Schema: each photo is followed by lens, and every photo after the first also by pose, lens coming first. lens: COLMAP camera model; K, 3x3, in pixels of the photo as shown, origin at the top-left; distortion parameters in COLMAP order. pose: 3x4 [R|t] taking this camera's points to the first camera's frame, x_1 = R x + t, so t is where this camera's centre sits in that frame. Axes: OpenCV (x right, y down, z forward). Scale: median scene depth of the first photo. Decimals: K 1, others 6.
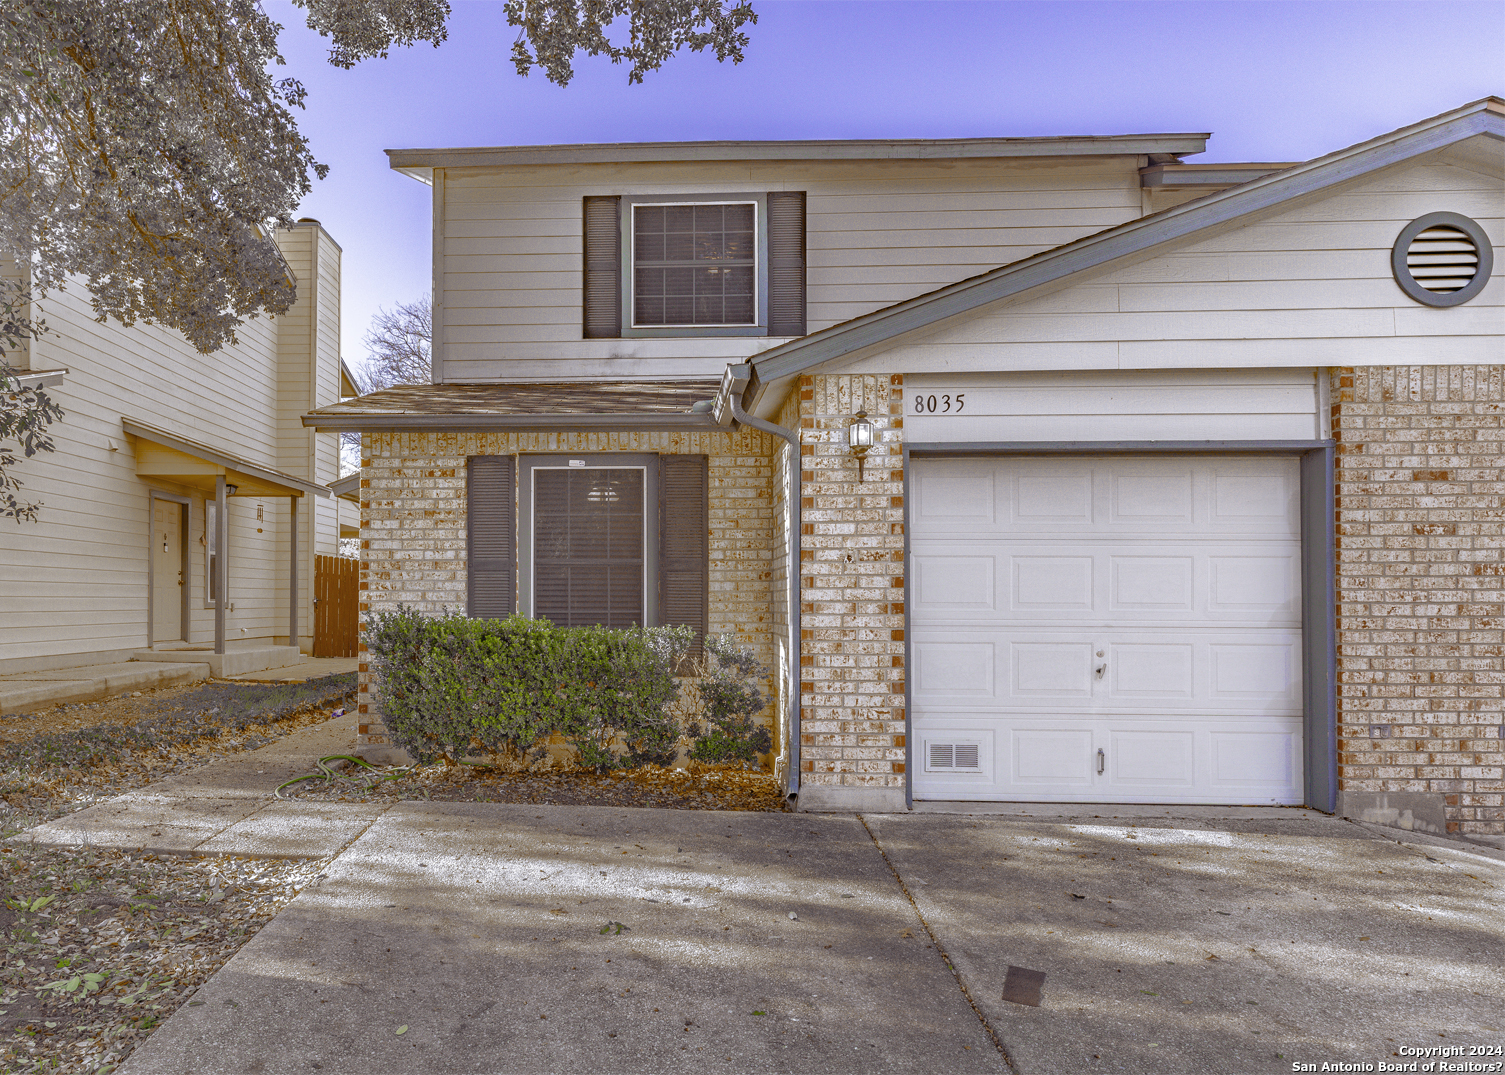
lens RADIAL K [[1152.5, 0, 752.5], [0, 1152.5, 573.7], [0, 0, 1]] dist [0.000856, -0.002908]
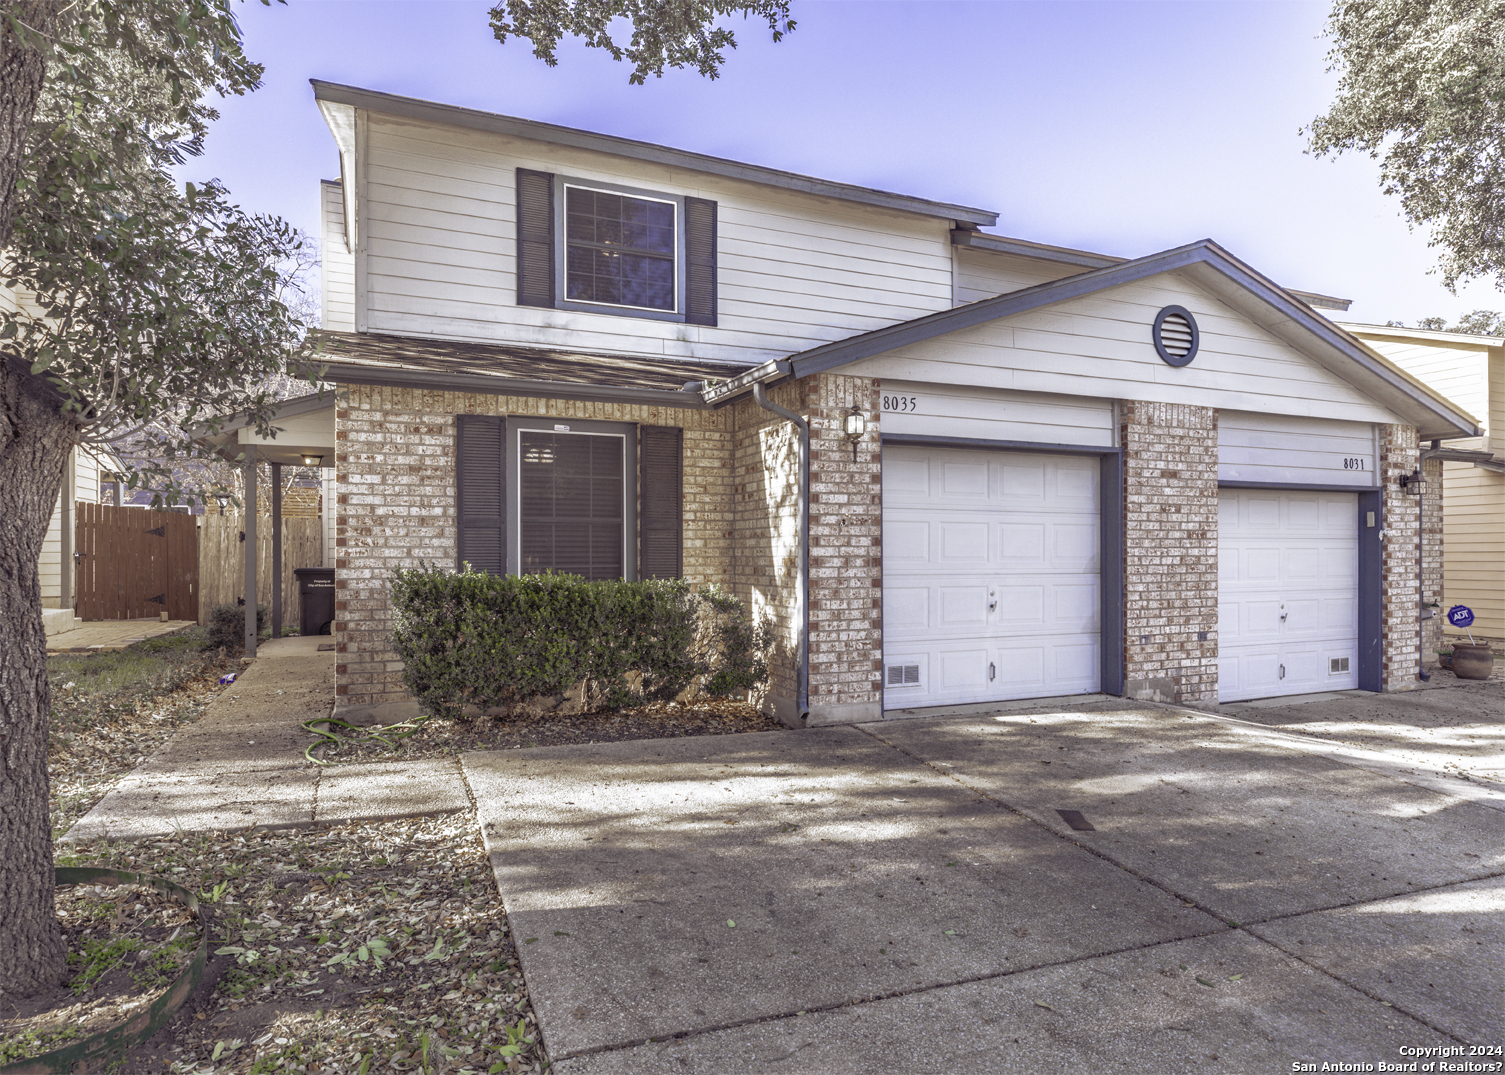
lens RADIAL K [[1164.6, 0, 752.5], [0, 1164.6, 537.5], [0, 0, 1]] dist [-0.003527, -0.000250]
pose [[0.833719, 0.003248, 0.552179, -0.697599], [-0.012967, 0.999822, 0.013696, -0.013018], [-0.552036, -0.018579, 0.833613, -0.002139]]
